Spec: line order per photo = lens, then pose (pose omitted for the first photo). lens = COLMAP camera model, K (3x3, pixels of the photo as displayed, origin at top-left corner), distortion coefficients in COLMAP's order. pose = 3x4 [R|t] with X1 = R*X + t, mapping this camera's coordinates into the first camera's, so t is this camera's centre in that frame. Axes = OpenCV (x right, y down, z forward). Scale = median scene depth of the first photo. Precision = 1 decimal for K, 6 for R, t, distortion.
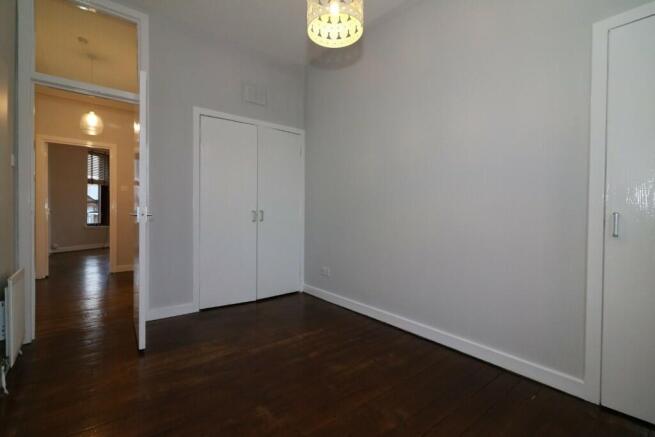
lens RADIAL K [[300.3, 0, 325.7], [0, 300.3, 210.7], [0, 0, 1]] dist [0.002302, 0.000525]
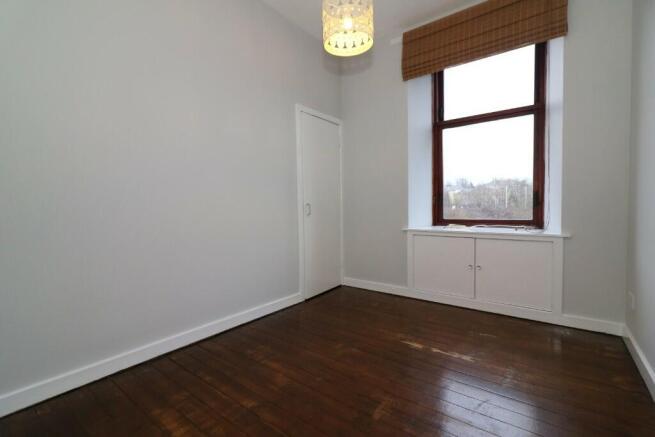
lens RADIAL K [[300.3, 0, 325.7], [0, 300.3, 210.7], [0, 0, 1]] dist [0.002302, 0.000525]
pose [[-0.241564, -0.022237, 0.970130, -1.063581], [0.004106, 0.999705, 0.023937, 0.006348], [-0.970376, 0.009765, -0.241401, 1.374264]]
